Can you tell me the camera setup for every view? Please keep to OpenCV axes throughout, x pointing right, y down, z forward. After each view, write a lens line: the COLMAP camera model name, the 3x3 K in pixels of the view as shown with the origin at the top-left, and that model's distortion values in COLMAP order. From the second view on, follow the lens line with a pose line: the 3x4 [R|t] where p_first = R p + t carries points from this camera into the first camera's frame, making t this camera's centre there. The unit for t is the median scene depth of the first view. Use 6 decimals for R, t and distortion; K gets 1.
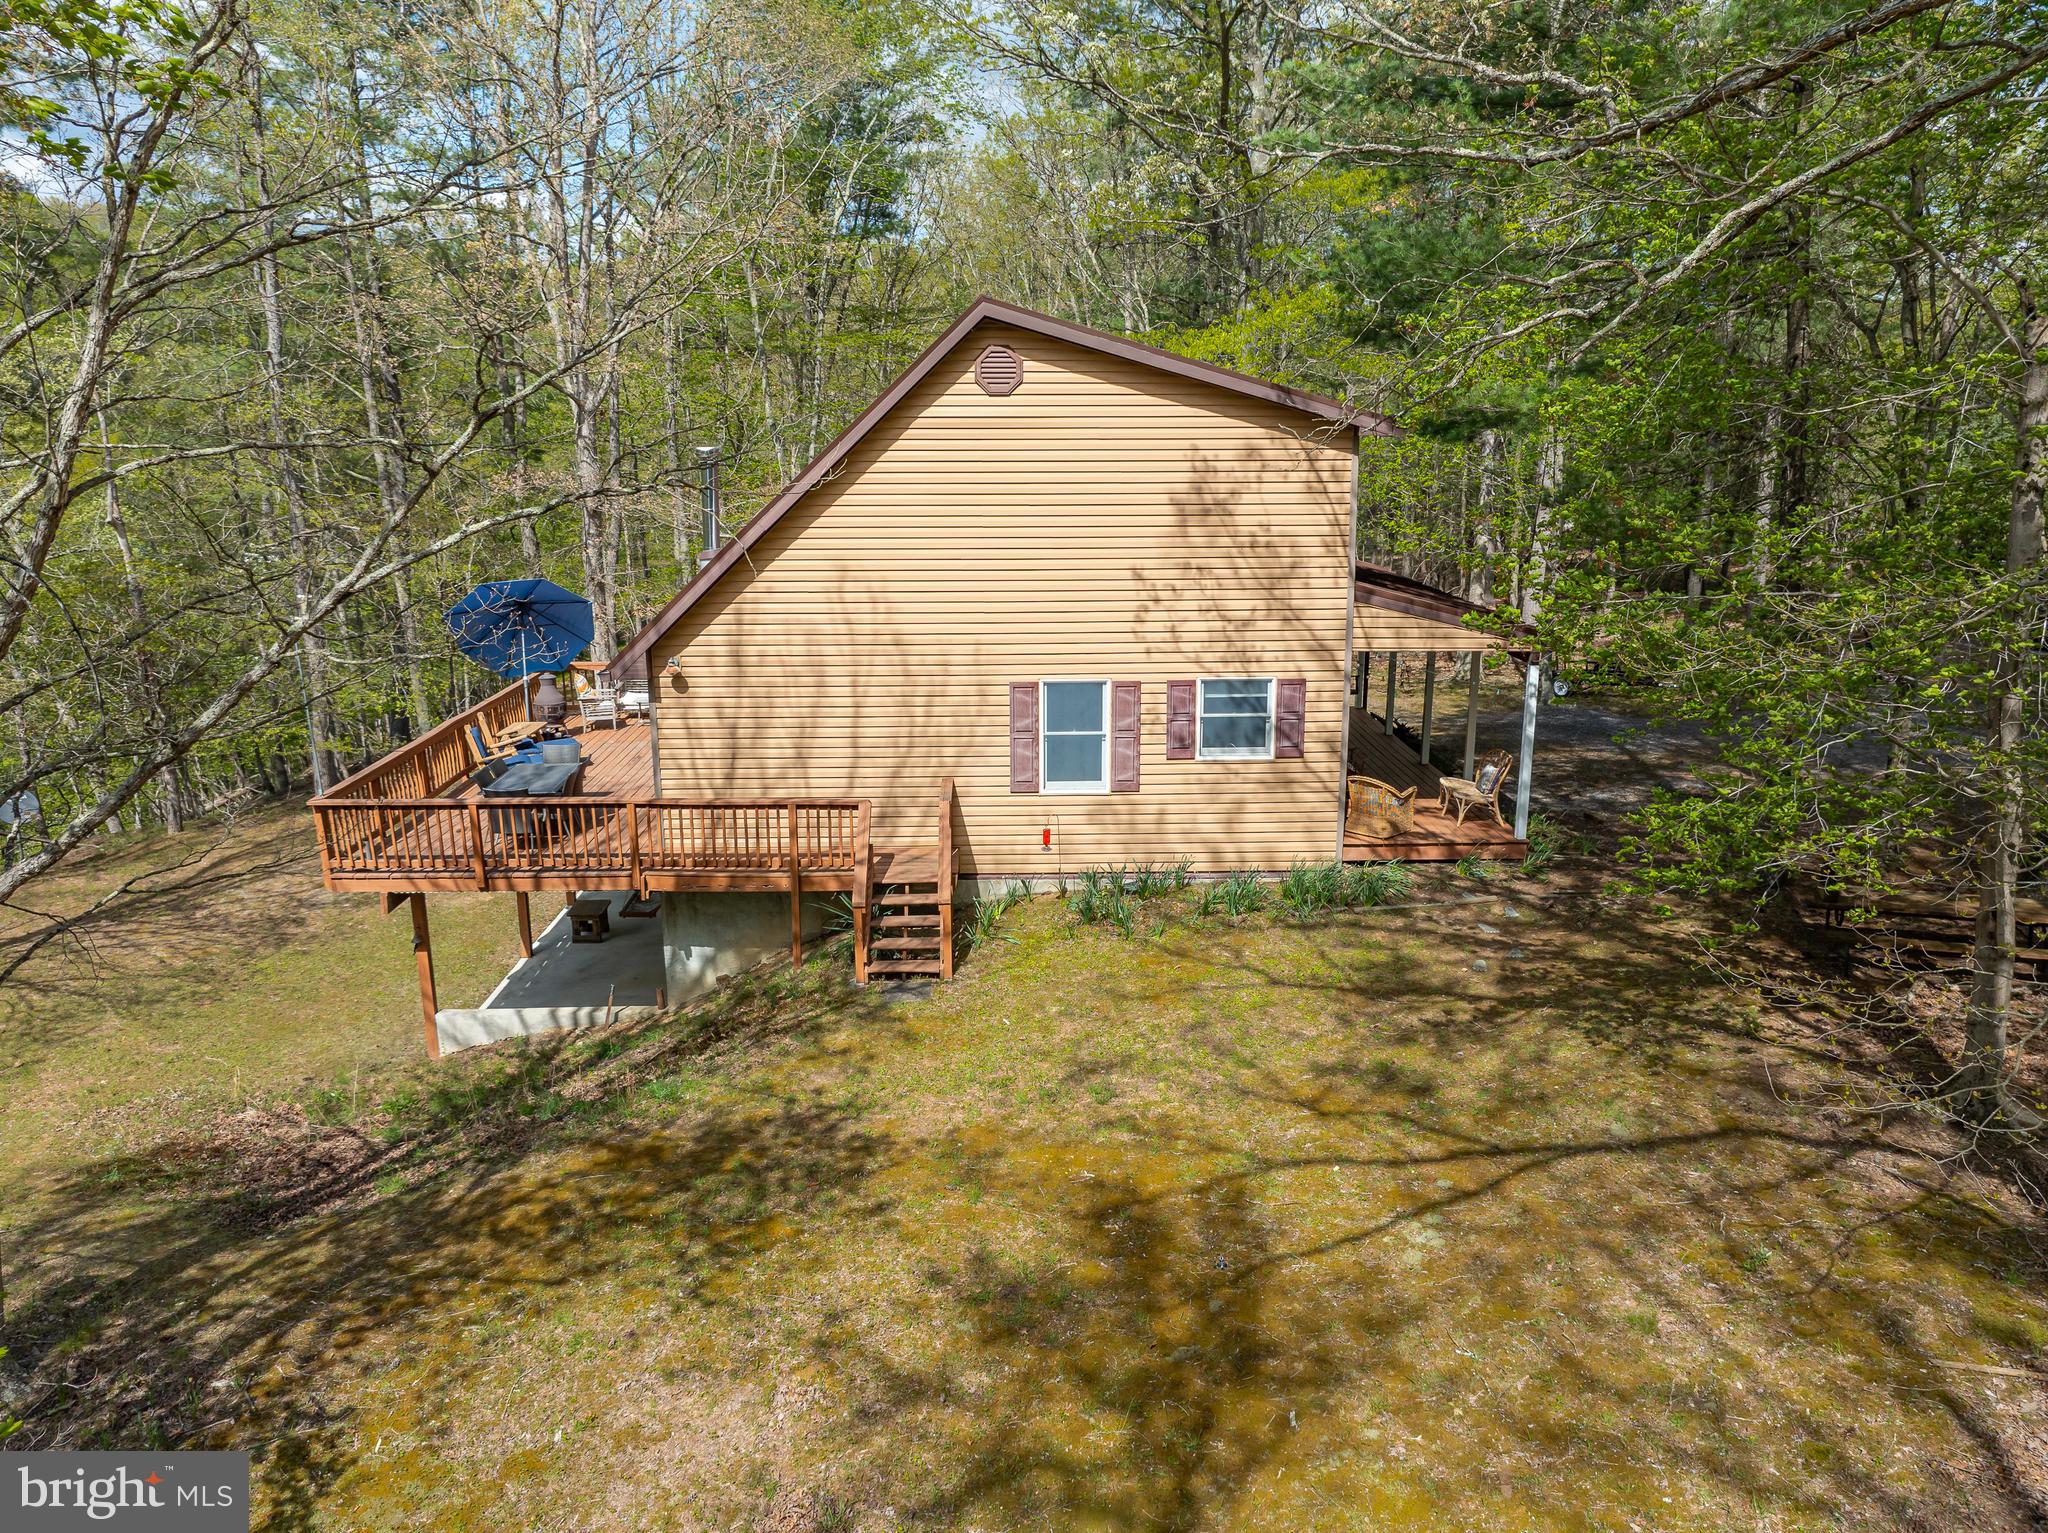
lens RADIAL K [[1457.5, 0, 1026.7], [0, 1457.5, 753.1], [0, 0, 1]] dist [-0.052235, 0.021462]
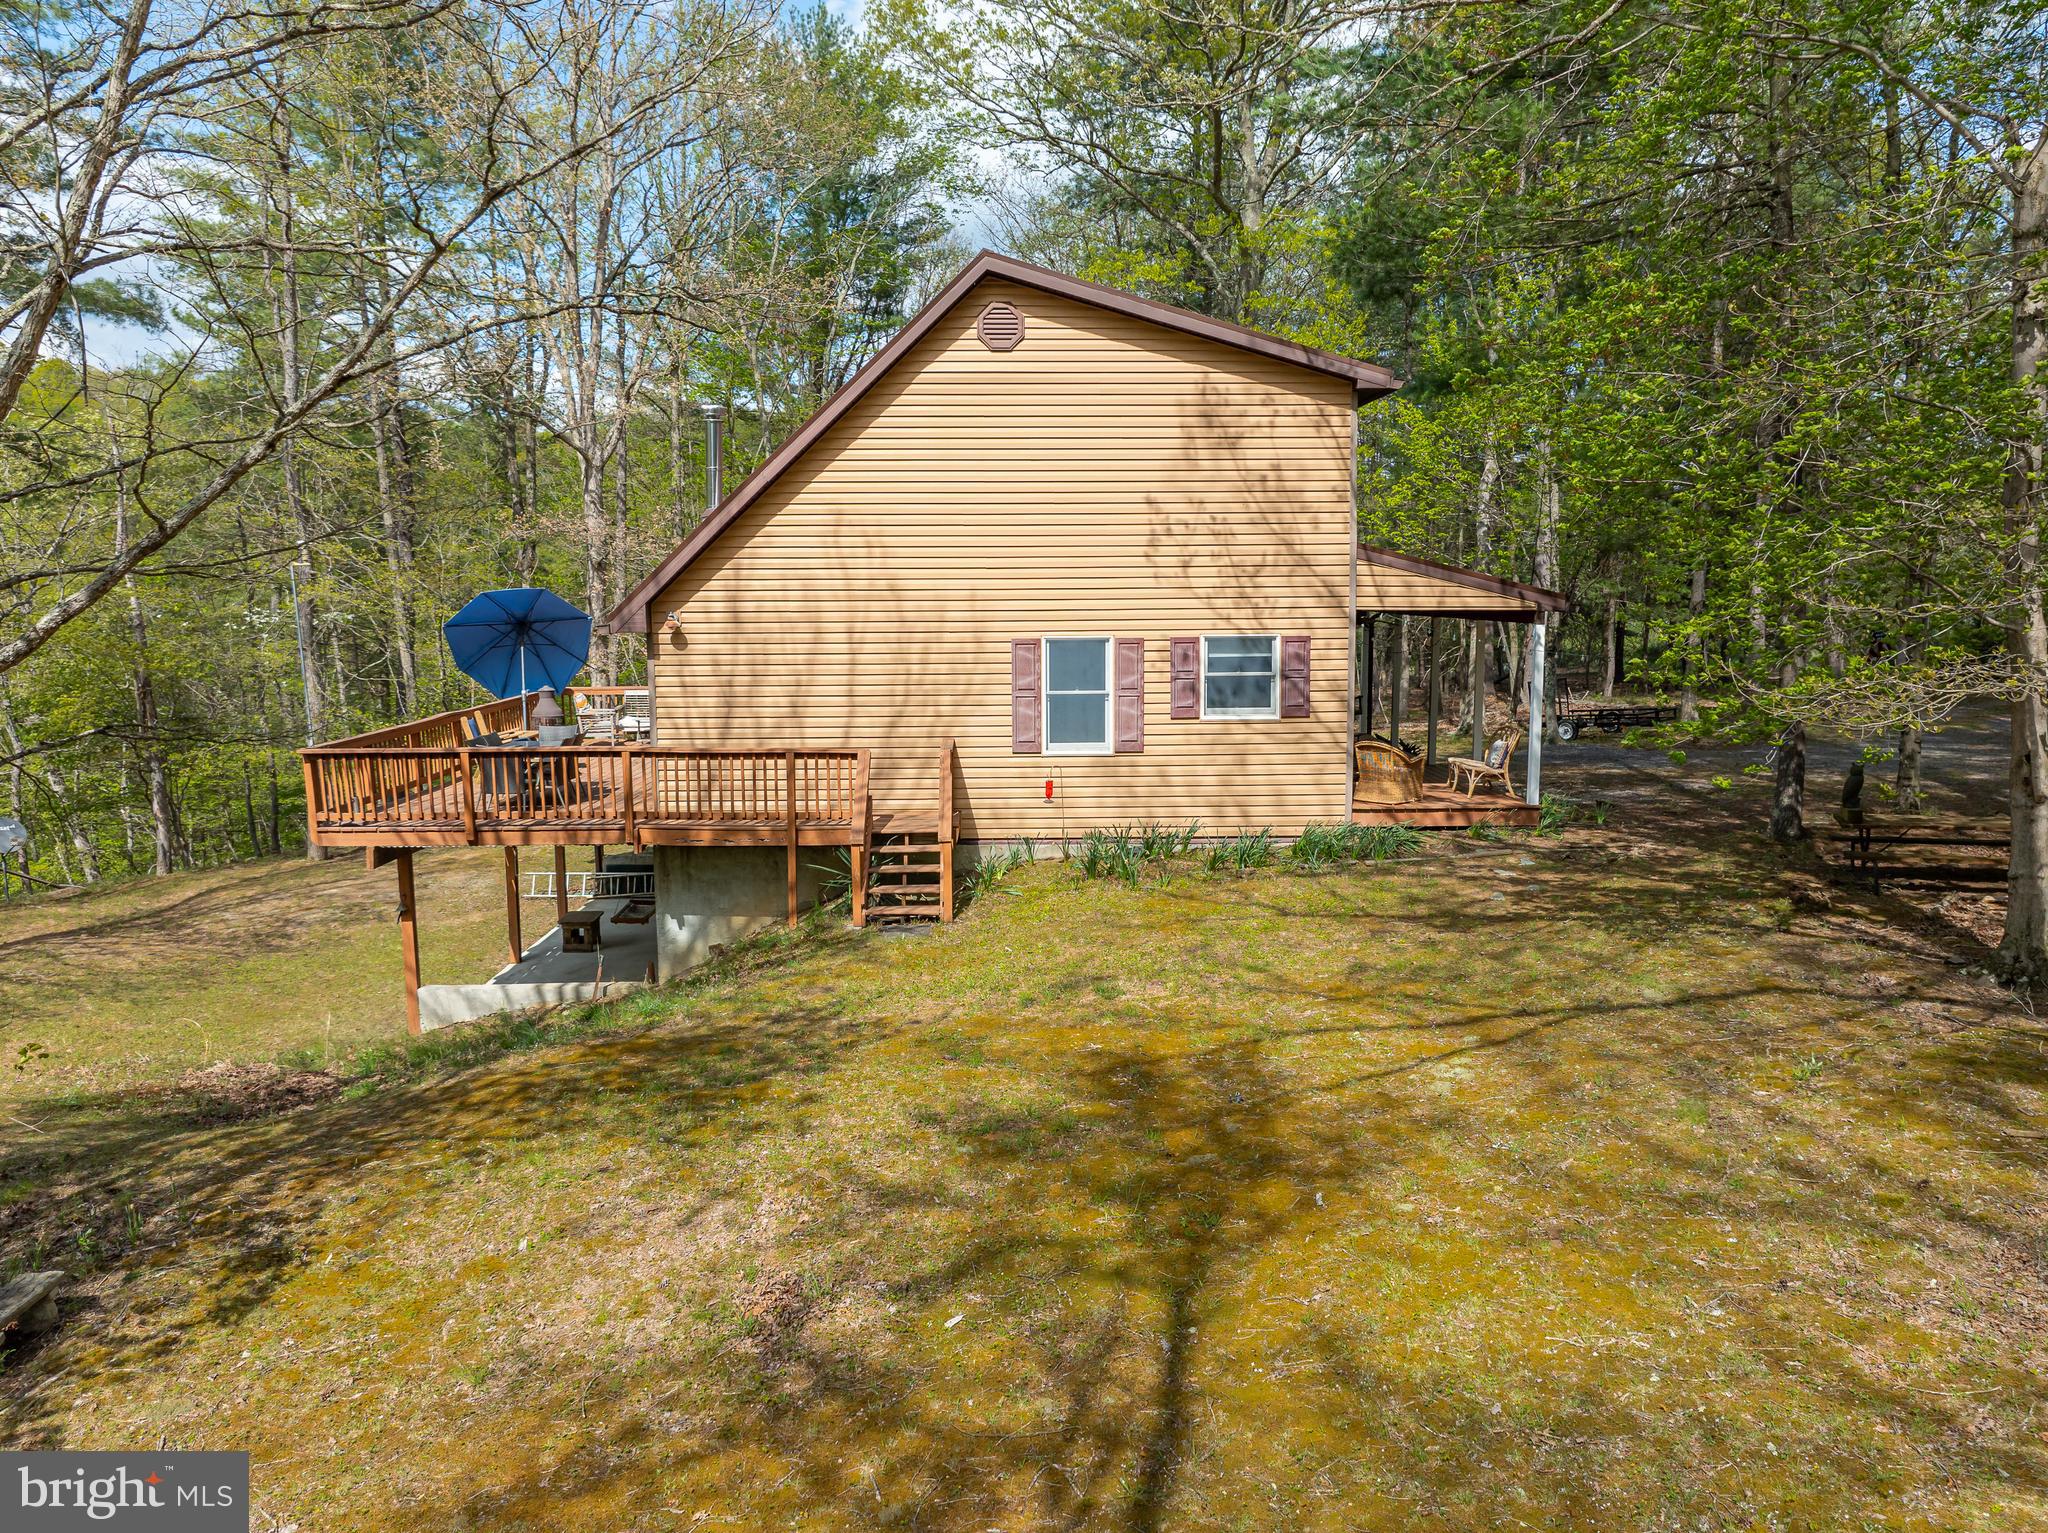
lens RADIAL K [[1457.5, 0, 1022.7], [0, 1457.5, 770.2], [0, 0, 1]] dist [-0.052235, 0.021462]
pose [[0.999995, -0.000295, -0.003241, -0.000938], [-0.000055, 0.994219, -0.107376, 0.146982], [0.003254, 0.107375, 0.994213, 0.024649]]
